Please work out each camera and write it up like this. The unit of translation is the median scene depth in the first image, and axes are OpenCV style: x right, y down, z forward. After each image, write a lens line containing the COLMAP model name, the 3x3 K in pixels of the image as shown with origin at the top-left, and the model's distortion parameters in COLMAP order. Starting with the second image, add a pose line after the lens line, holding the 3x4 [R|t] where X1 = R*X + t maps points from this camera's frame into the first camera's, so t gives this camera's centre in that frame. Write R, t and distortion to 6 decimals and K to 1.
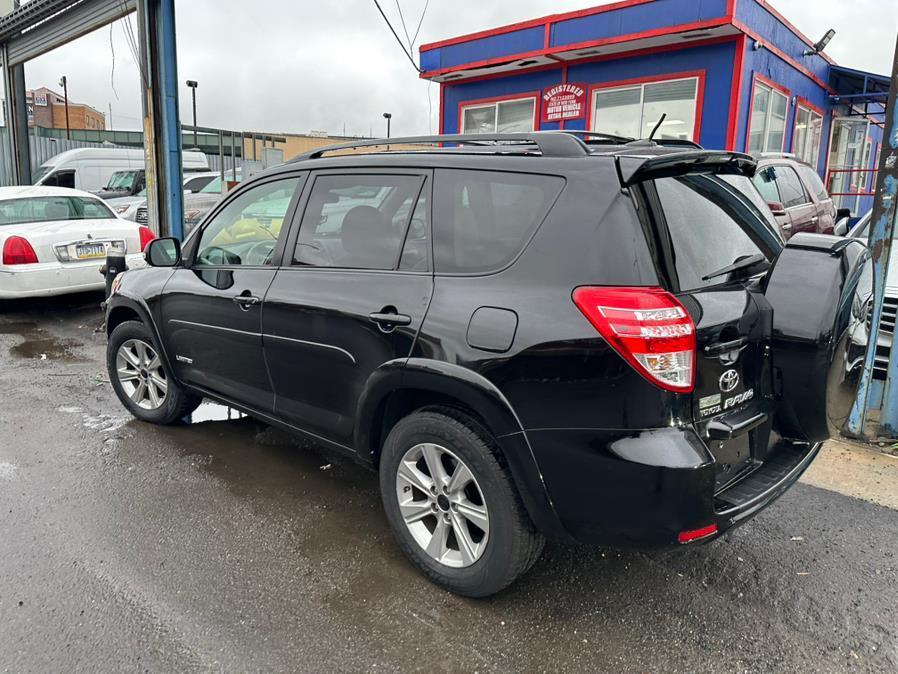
lens RADIAL K [[656.4, 0, 446.4], [0, 656.4, 333.7], [0, 0, 1]] dist [0.018468, -0.028420]
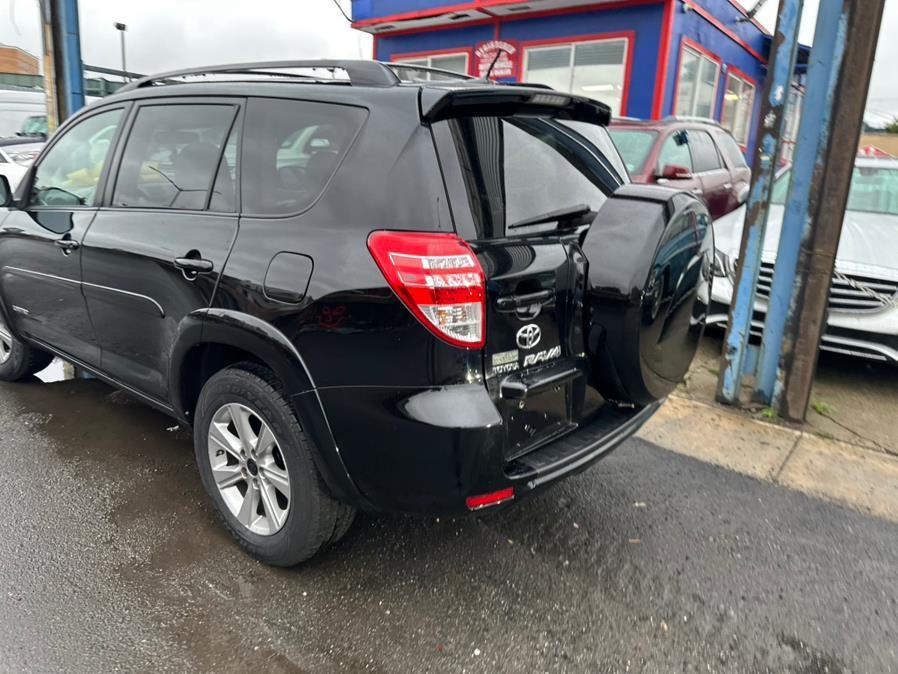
lens RADIAL K [[656.4, 0, 437.4], [0, 656.4, 330.9], [0, 0, 1]] dist [0.018468, -0.028420]
pose [[0.997818, 0.019257, 0.063154, 0.153512], [-0.022388, 0.998536, 0.049244, 0.012712], [-0.062113, -0.050550, 0.996788, 0.056860]]
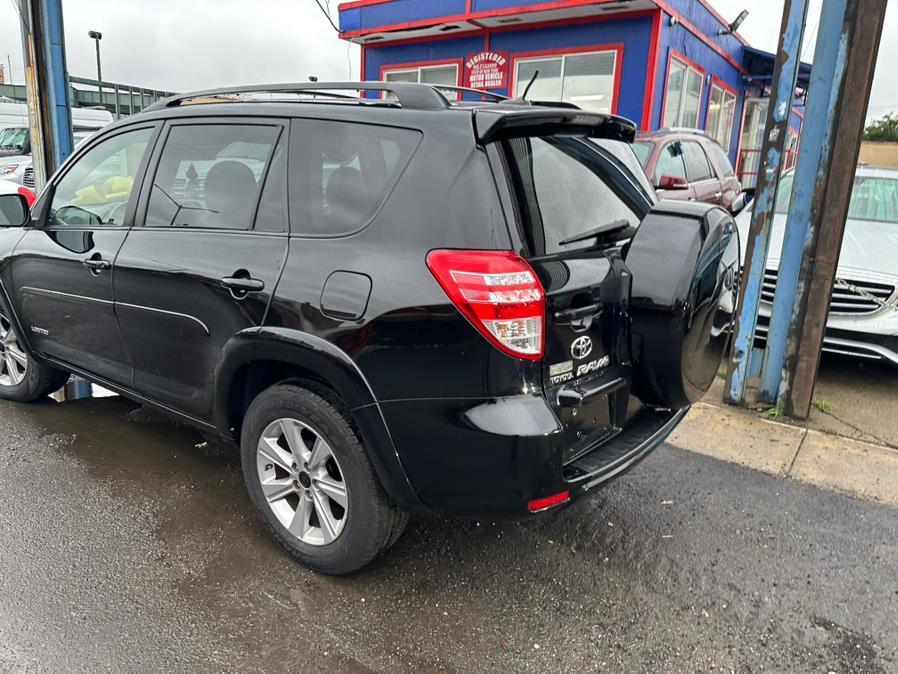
lens RADIAL K [[656.4, 0, 462.2], [0, 656.4, 343.8], [0, 0, 1]] dist [0.018468, -0.028420]
pose [[0.992612, -0.005164, 0.121226, 0.084919], [-0.001428, 0.998527, 0.054230, 0.008843], [-0.121327, -0.054002, 0.991143, 0.034407]]
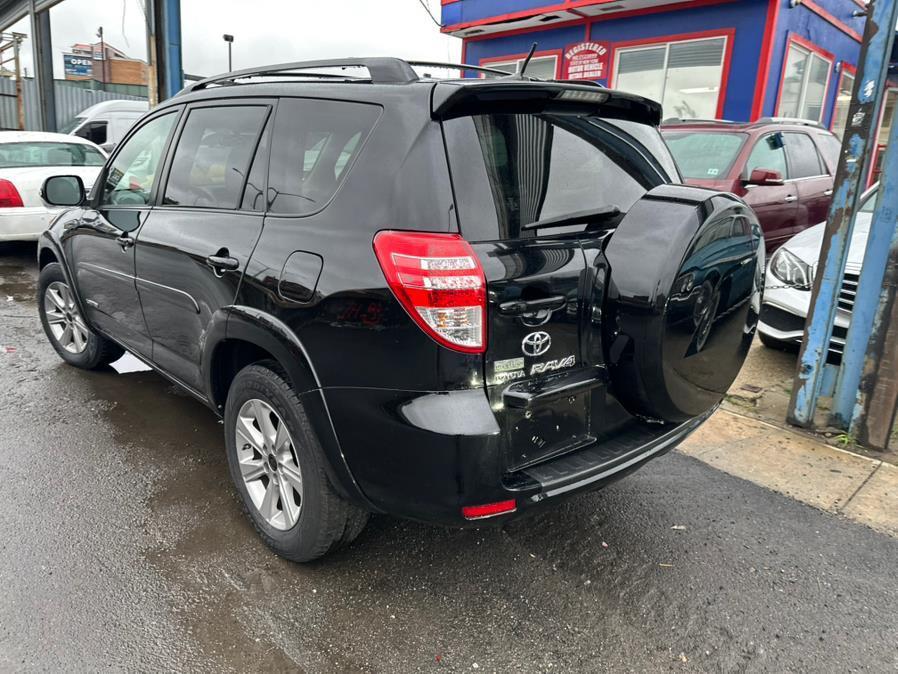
lens RADIAL K [[656.4, 0, 439.8], [0, 656.4, 344.2], [0, 0, 1]] dist [0.018468, -0.028420]
pose [[0.996067, 0.054858, -0.069575, 0.229545], [-0.050445, 0.996695, 0.063668, 0.014532], [0.072838, -0.059908, 0.995543, 0.072957]]
